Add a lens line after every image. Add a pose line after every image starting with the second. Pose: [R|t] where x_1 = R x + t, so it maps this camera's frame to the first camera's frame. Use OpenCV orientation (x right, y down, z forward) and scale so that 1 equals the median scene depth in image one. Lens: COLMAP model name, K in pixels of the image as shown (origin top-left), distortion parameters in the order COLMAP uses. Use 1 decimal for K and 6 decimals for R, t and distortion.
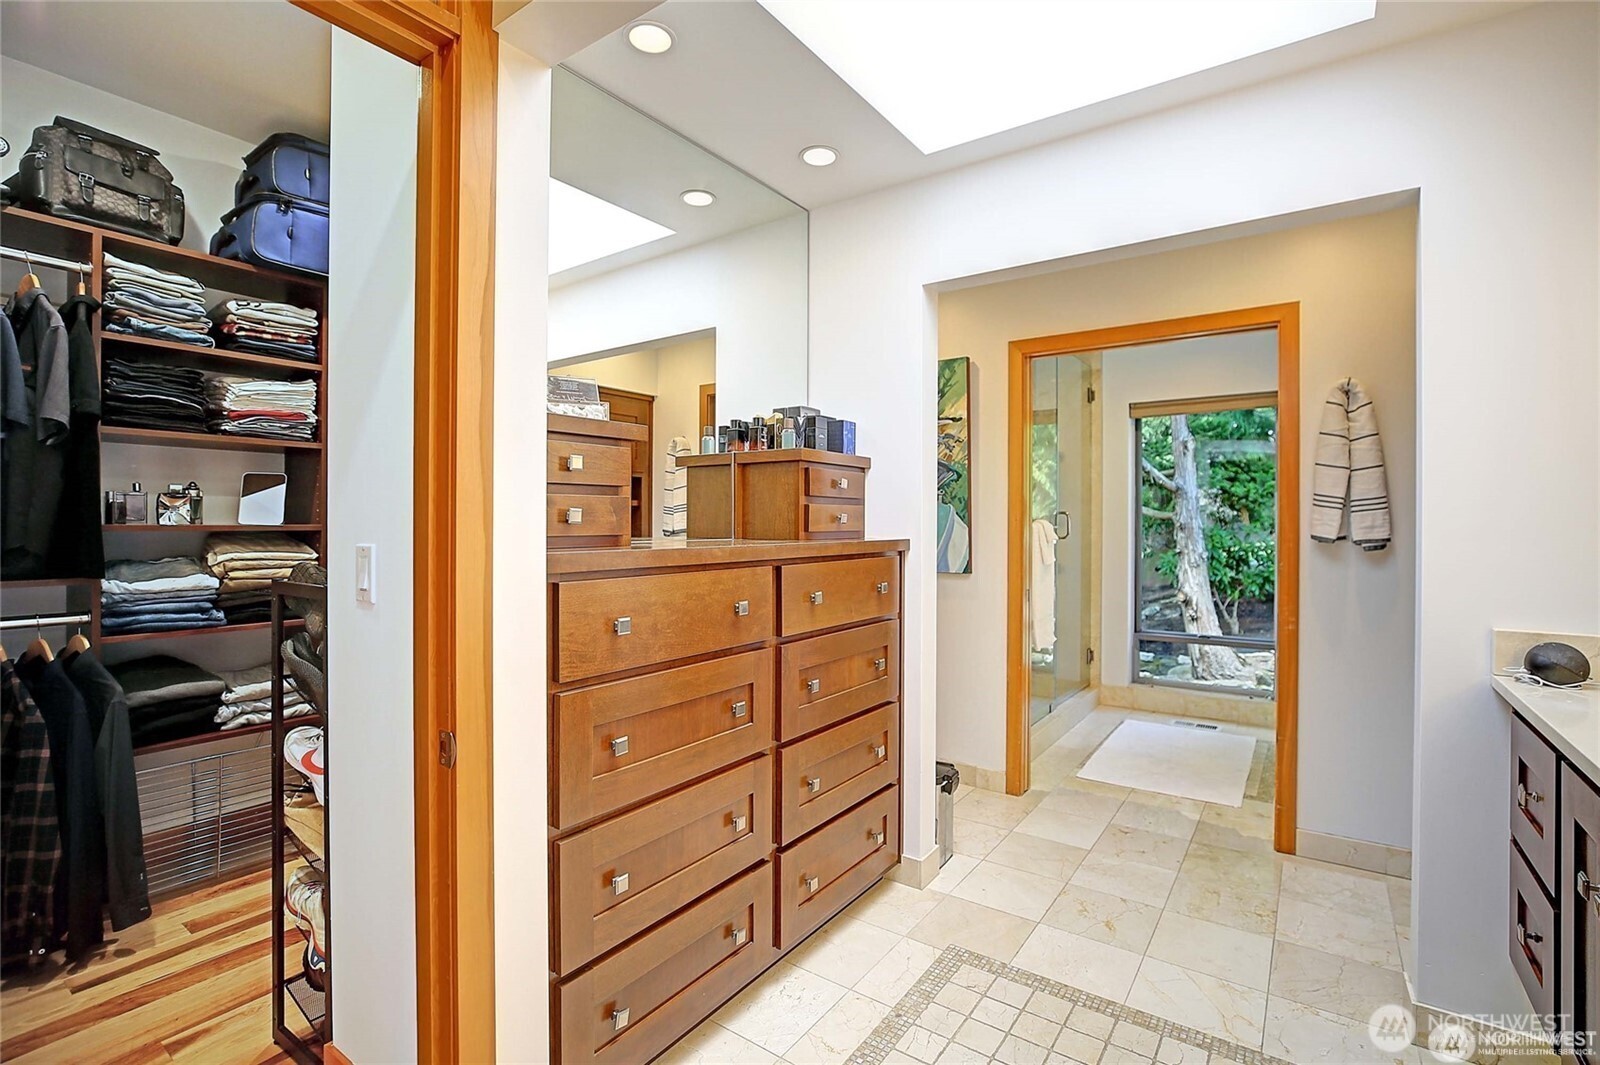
lens RADIAL K [[737.0, 0, 807.9], [0, 737.0, 529.1], [0, 0, 1]] dist [-0.009984, 0.001534]
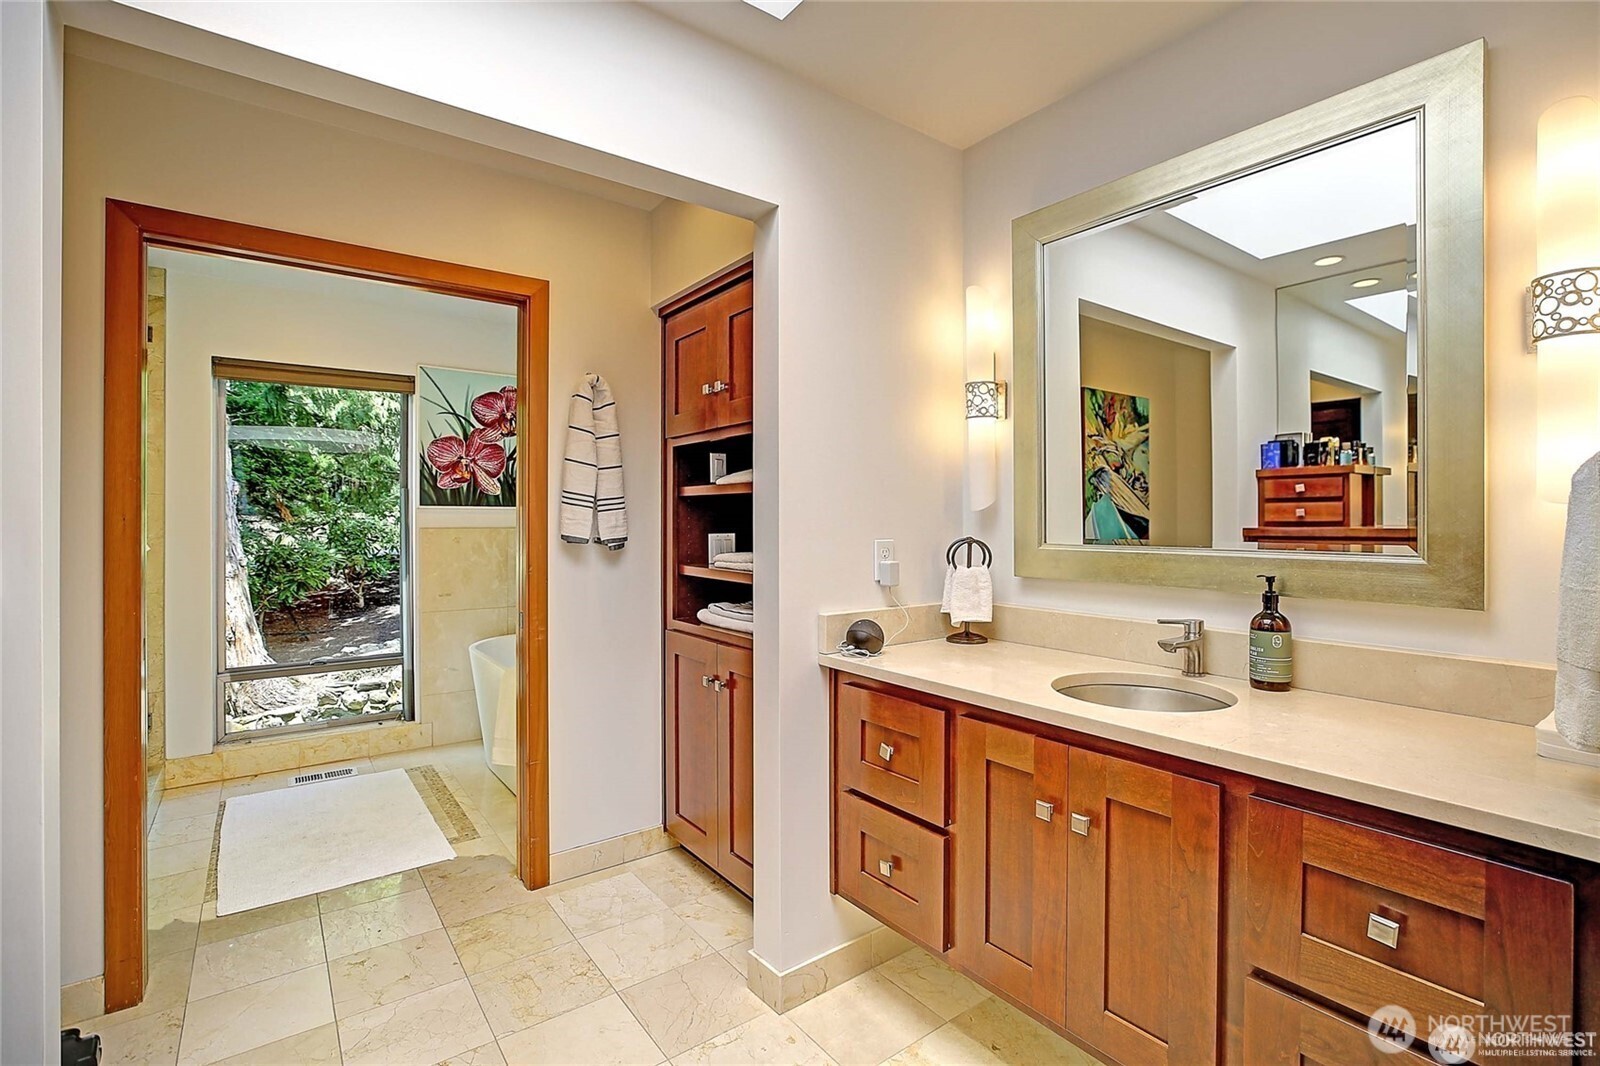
lens RADIAL K [[737.0, 0, 803.7], [0, 737.0, 527.5], [0, 0, 1]] dist [-0.009984, 0.001534]
pose [[0.305039, -0.003011, 0.952335, -0.111501], [0.004689, 0.999988, 0.001660, -0.001606], [-0.952328, 0.003959, 0.305049, 0.417204]]
